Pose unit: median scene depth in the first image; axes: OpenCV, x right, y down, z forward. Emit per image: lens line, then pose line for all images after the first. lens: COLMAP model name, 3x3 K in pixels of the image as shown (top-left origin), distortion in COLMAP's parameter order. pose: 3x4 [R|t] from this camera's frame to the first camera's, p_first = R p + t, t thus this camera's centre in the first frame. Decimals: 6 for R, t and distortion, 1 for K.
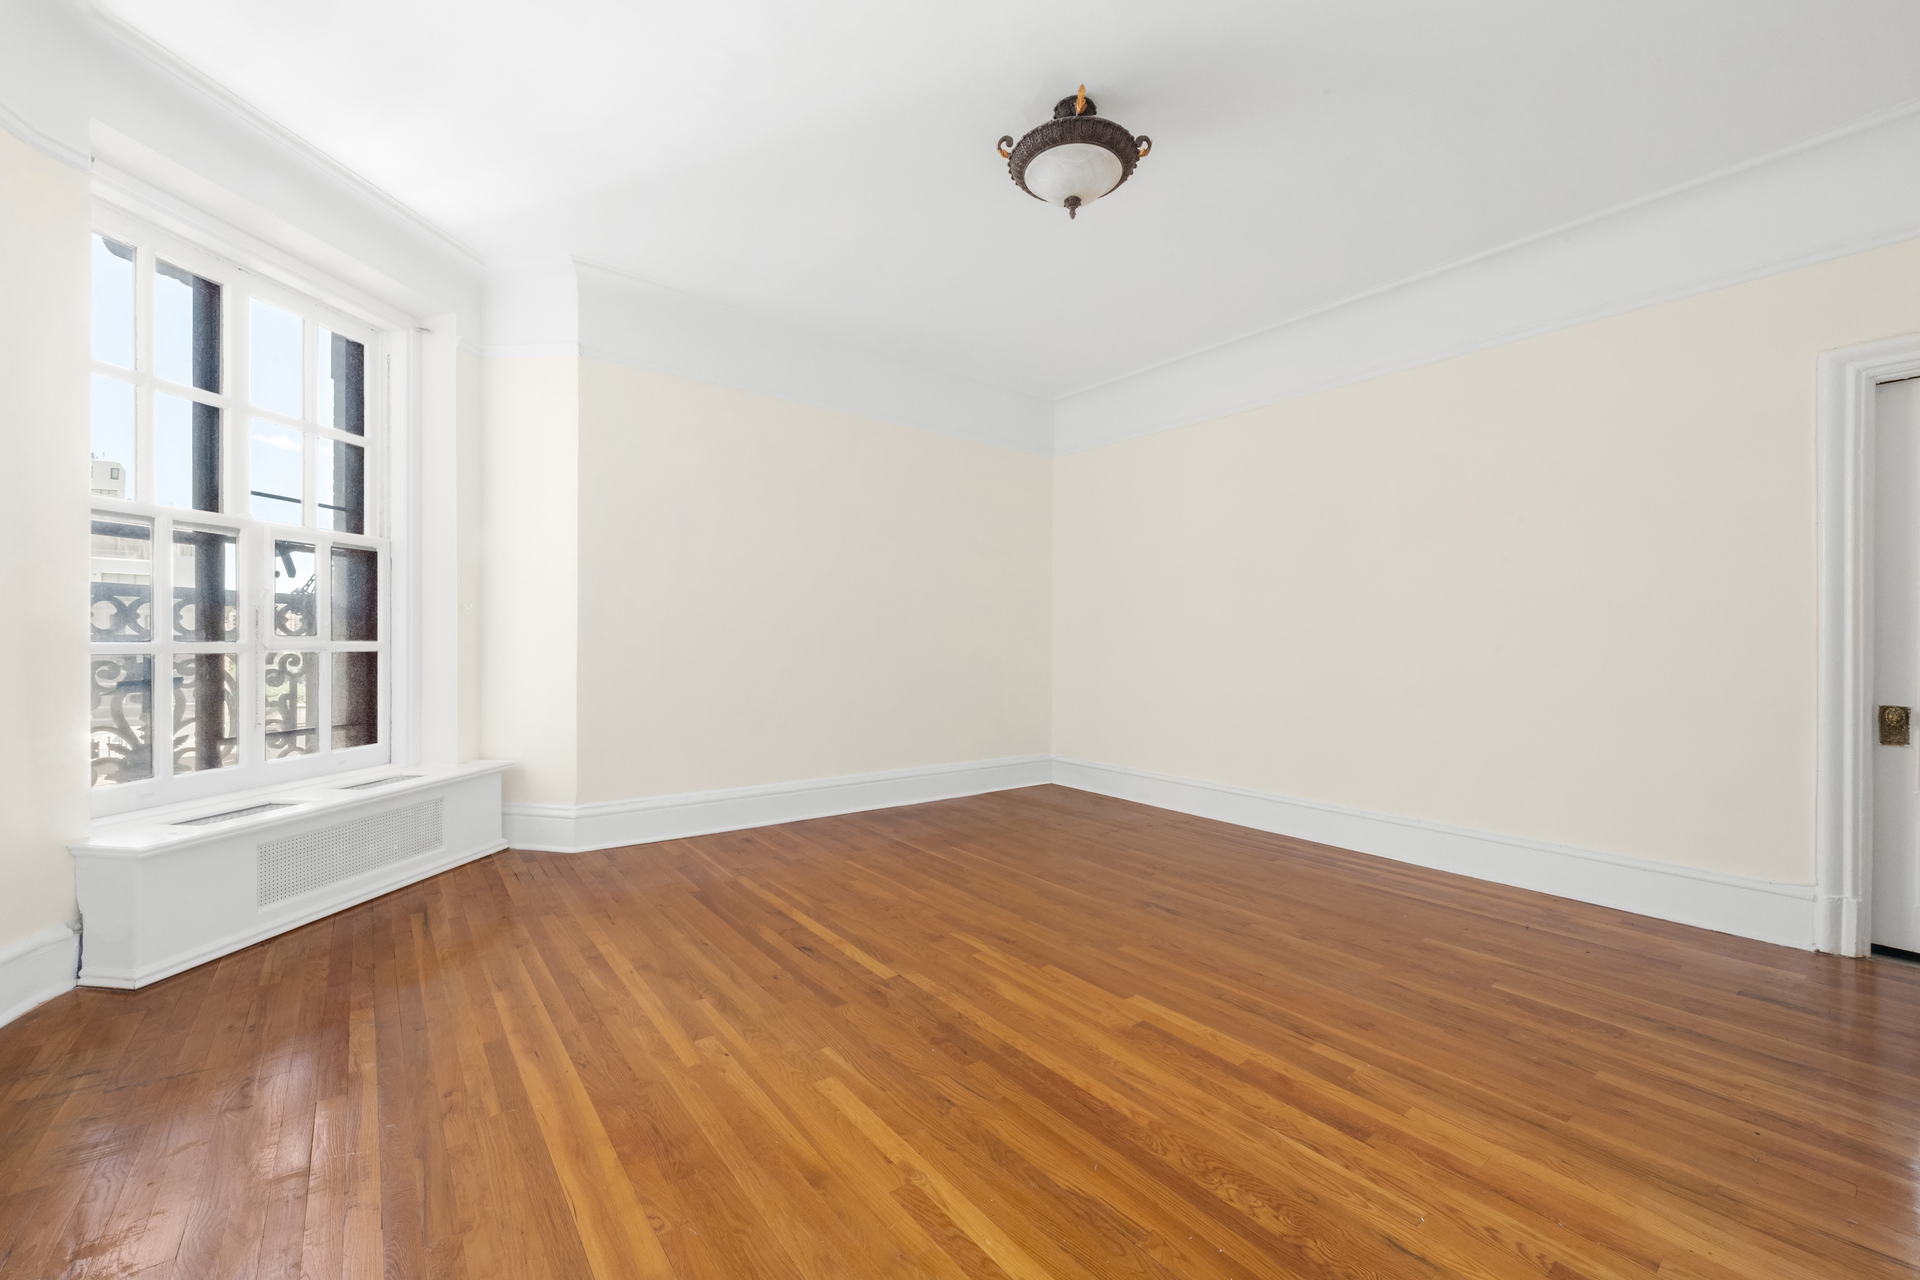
lens RADIAL K [[747.4, 0, 955.8], [0, 747.4, 639.7], [0, 0, 1]] dist [-0.001052, -0.000235]
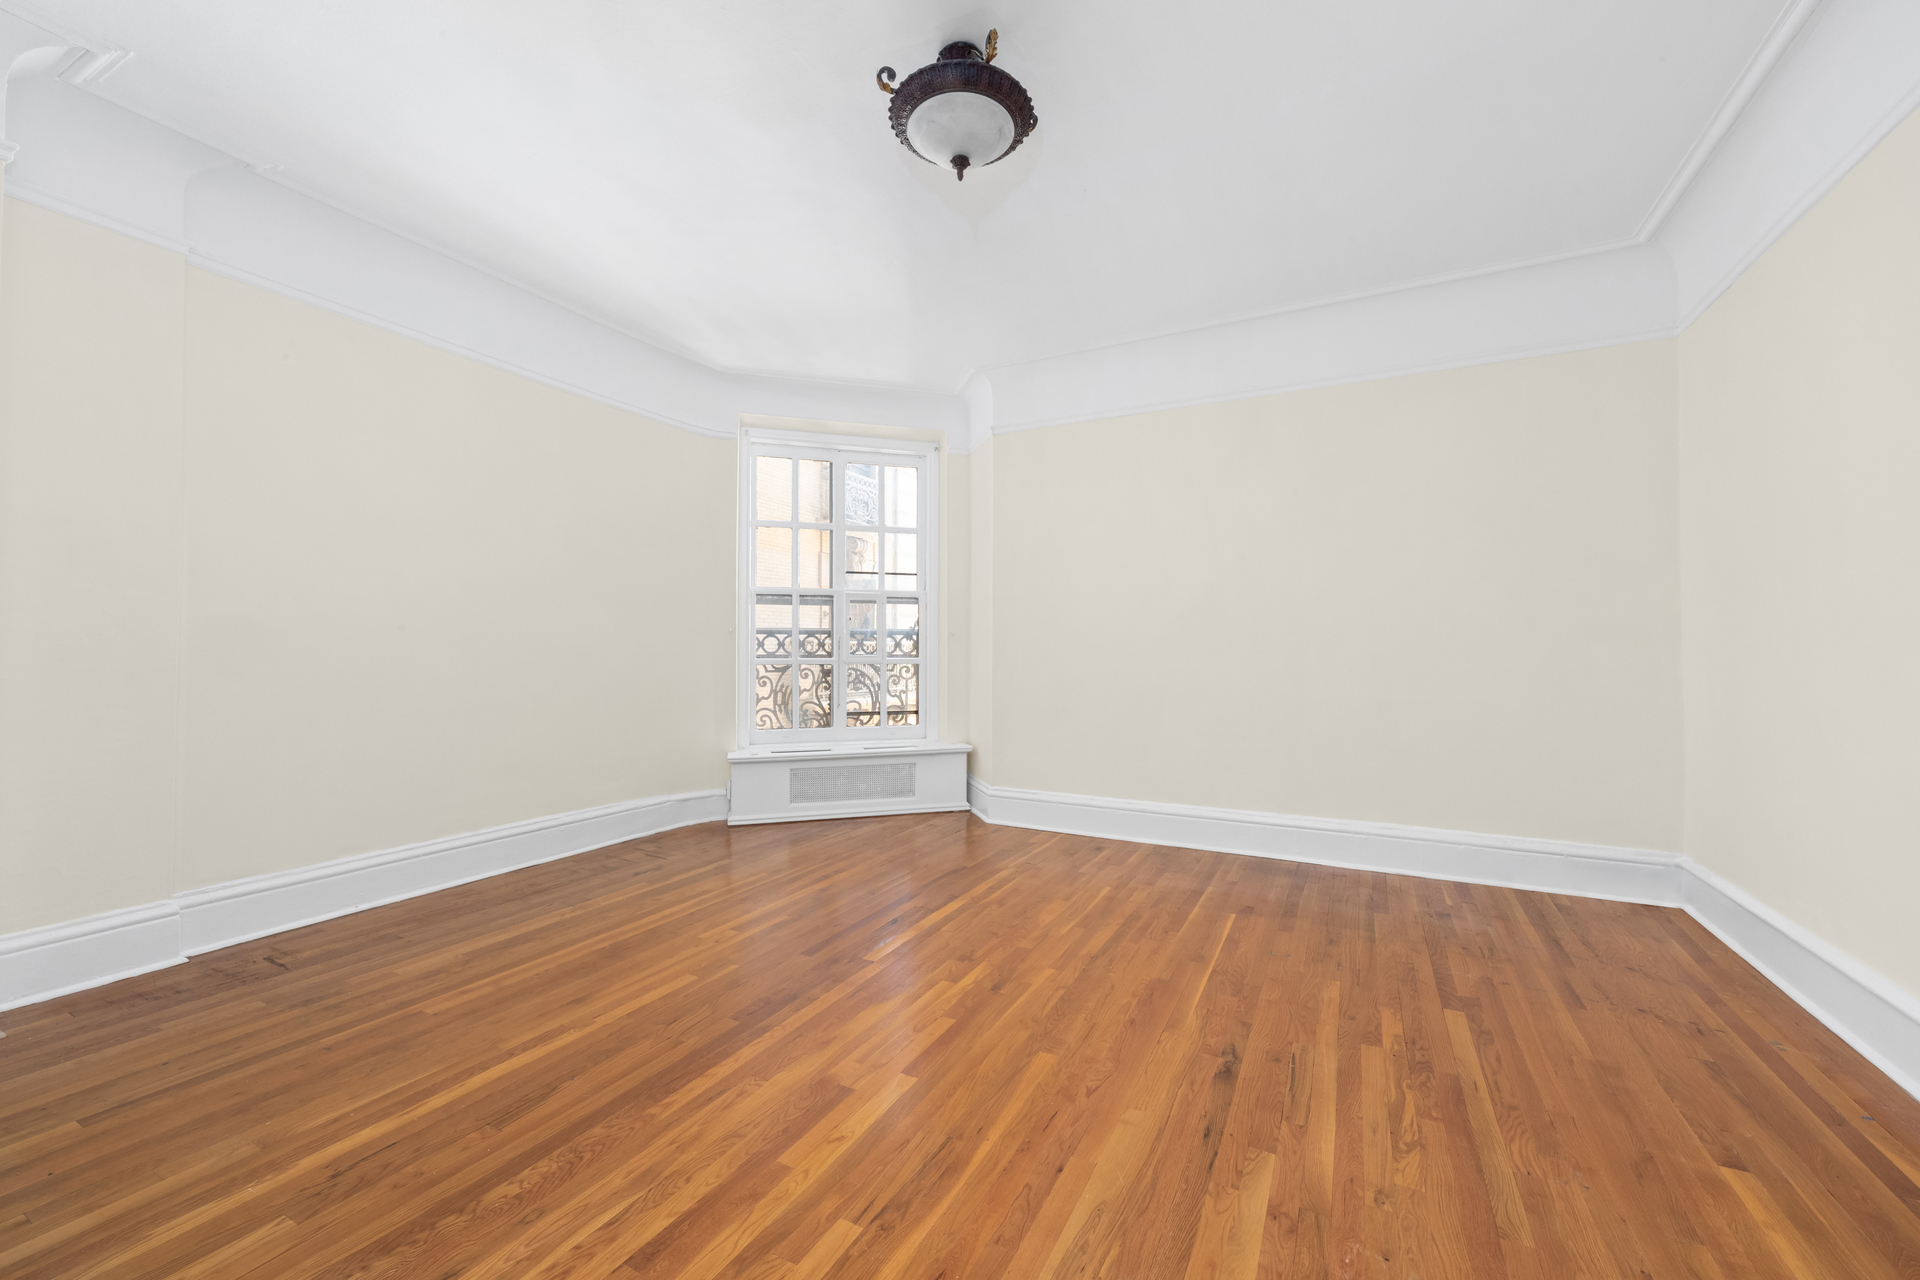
lens RADIAL K [[747.4, 0, 977.7], [0, 747.4, 633.2], [0, 0, 1]] dist [-0.001052, -0.000235]
pose [[0.429679, -0.032816, -0.902385, 0.899969], [0.002726, 0.999382, -0.035045, 0.009203], [0.902978, 0.012598, 0.429503, 0.606342]]
